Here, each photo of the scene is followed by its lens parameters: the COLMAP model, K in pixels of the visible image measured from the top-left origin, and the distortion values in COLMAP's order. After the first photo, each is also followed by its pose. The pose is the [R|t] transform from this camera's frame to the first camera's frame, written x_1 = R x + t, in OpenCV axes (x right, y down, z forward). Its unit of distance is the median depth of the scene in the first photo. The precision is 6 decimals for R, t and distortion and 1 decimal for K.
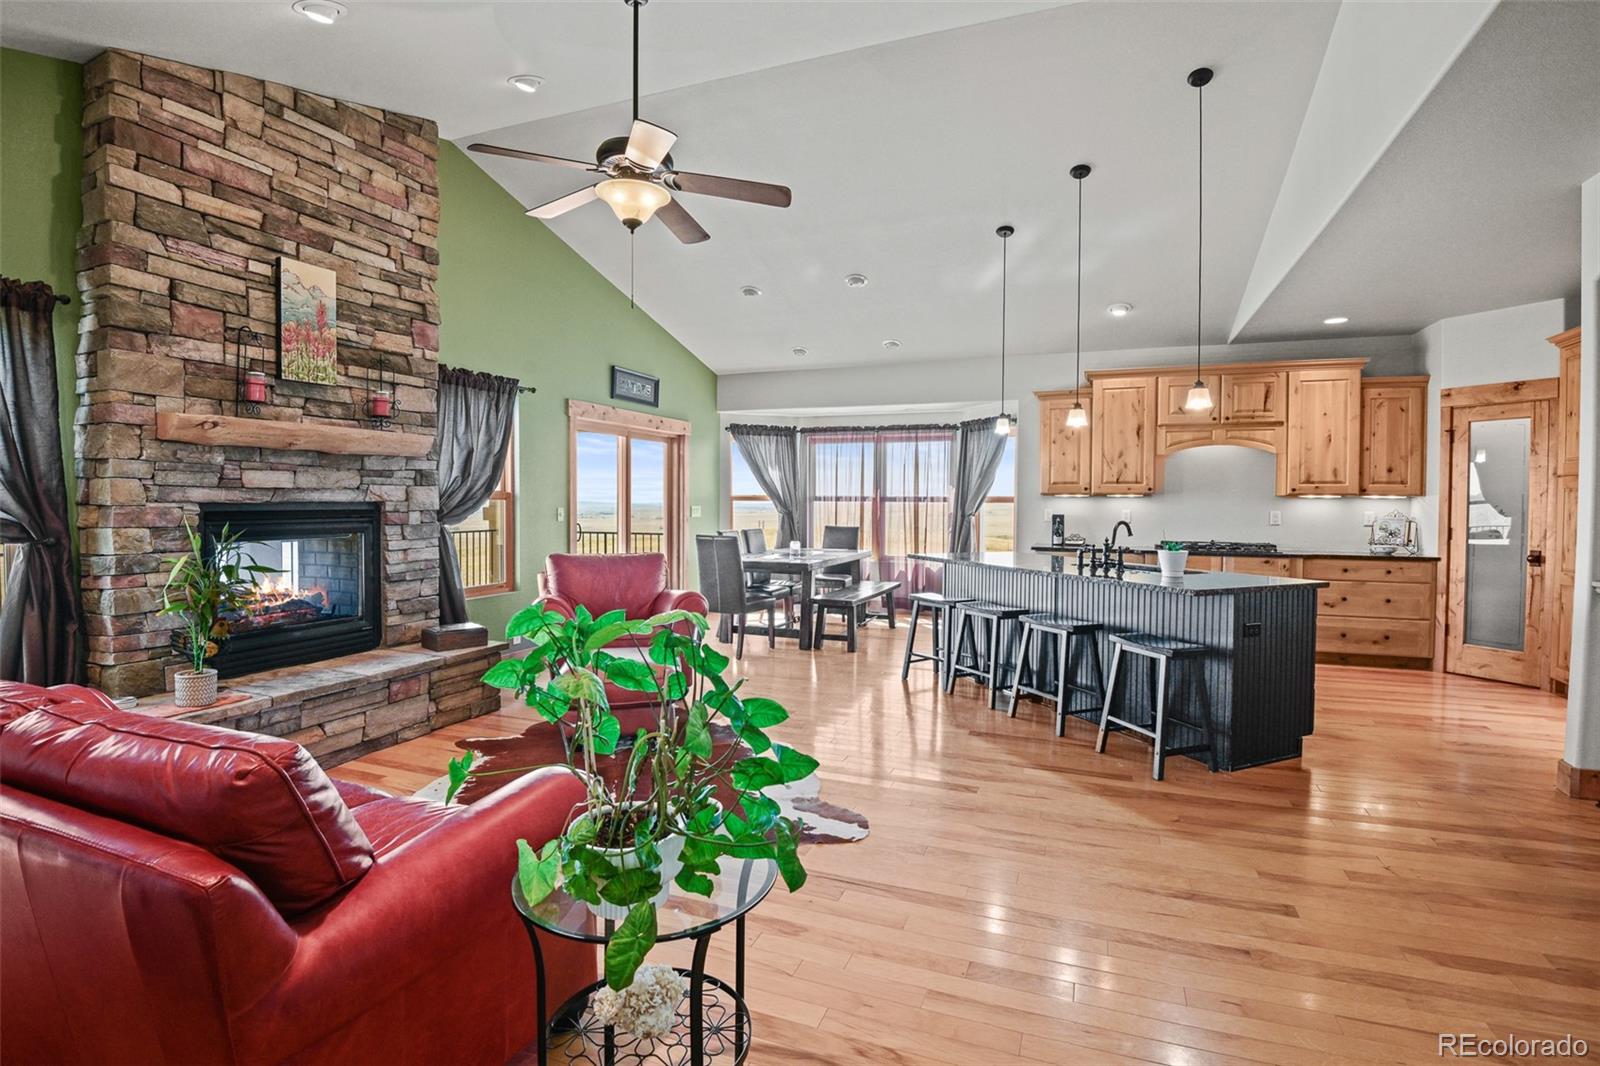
lens RADIAL K [[758.1, 0, 800.2], [0, 758.1, 520.2], [0, 0, 1]] dist [-0.036229, -0.003039]
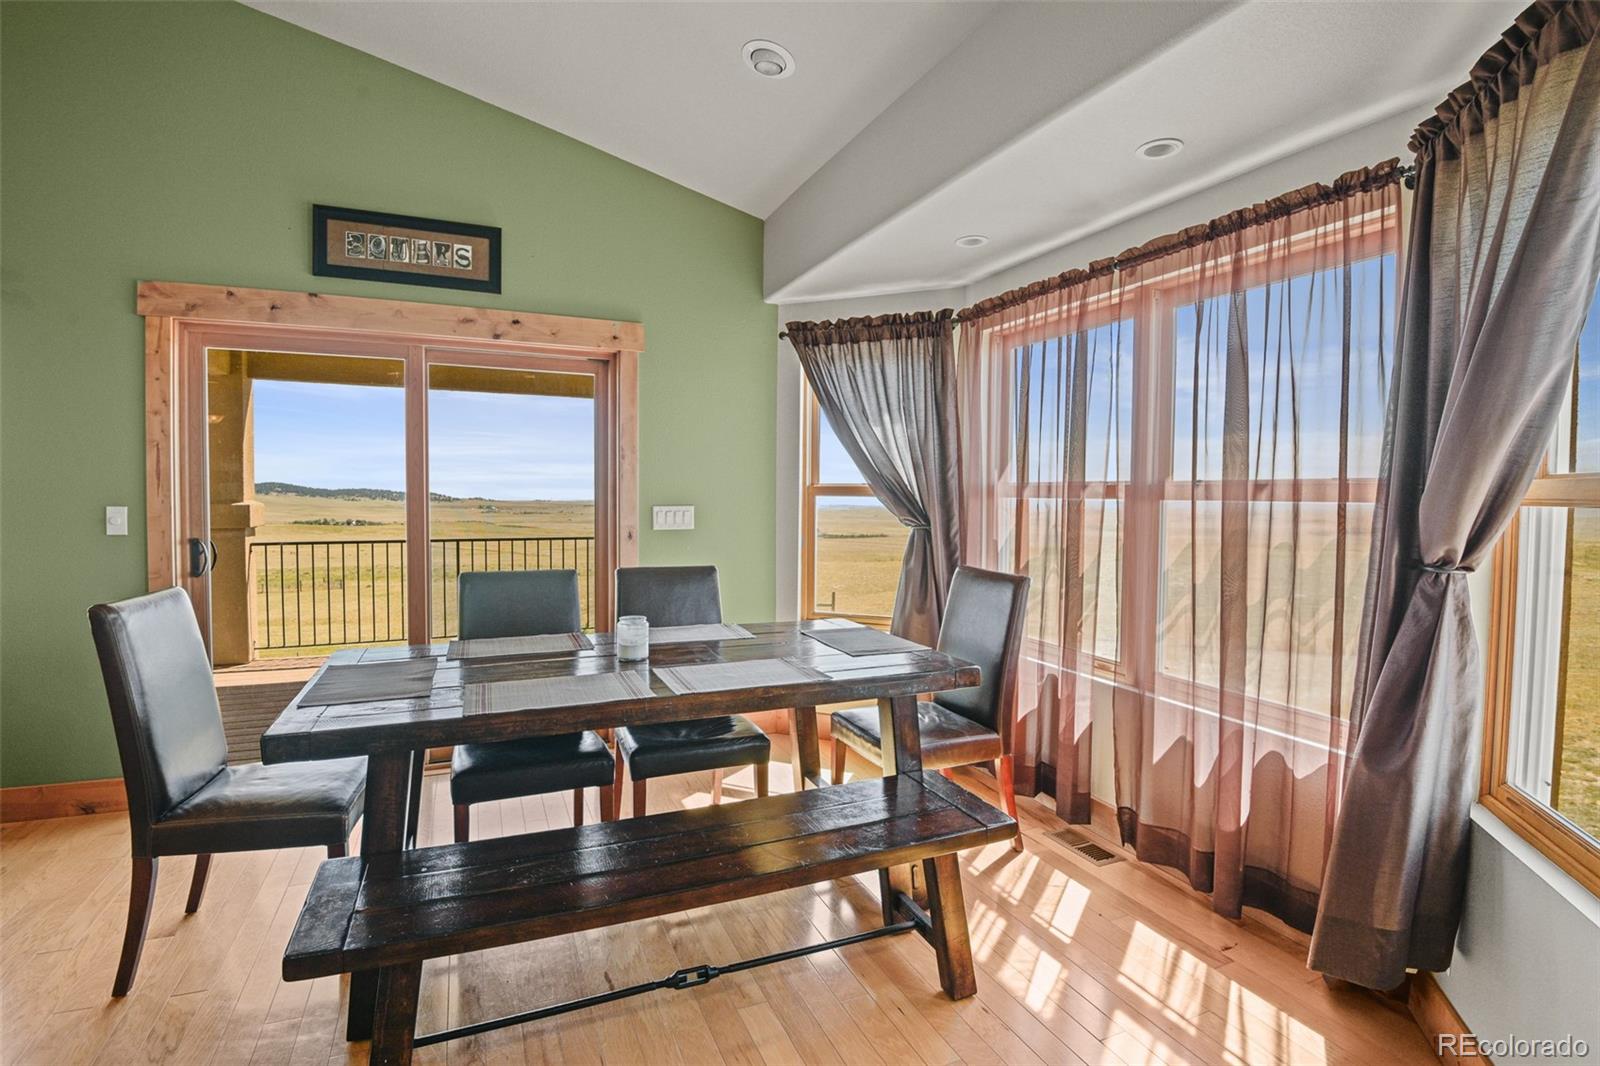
lens RADIAL K [[758.1, 0, 810.3], [0, 758.1, 531.5], [0, 0, 1]] dist [-0.036229, -0.003039]
pose [[0.716280, 0.035455, -0.696911, 0.451838], [-0.022072, 0.999360, 0.028157, -0.032090], [0.697463, -0.004786, 0.716604, 1.331223]]
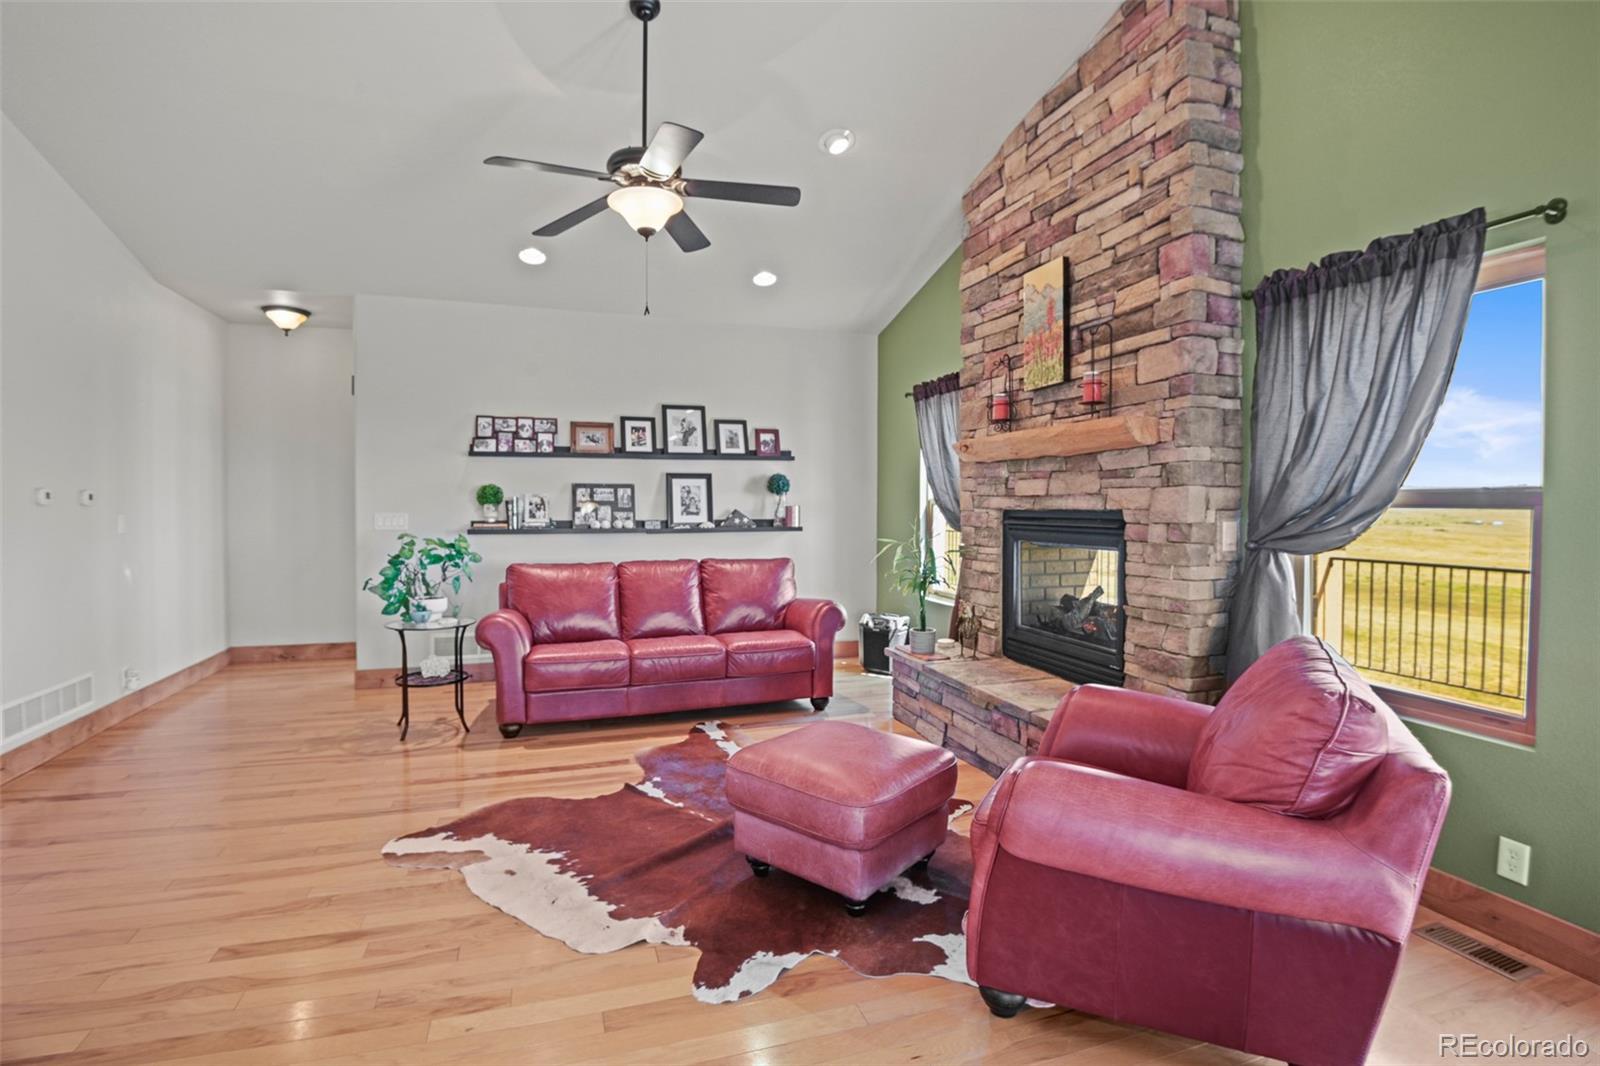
lens RADIAL K [[758.1, 0, 788.3], [0, 758.1, 521.7], [0, 0, 1]] dist [-0.036229, -0.003039]
pose [[-0.767950, 0.003988, -0.640498, 0.192801], [-0.024989, 0.999033, 0.036182, -0.030399], [0.640022, 0.043791, -0.767107, 1.315141]]
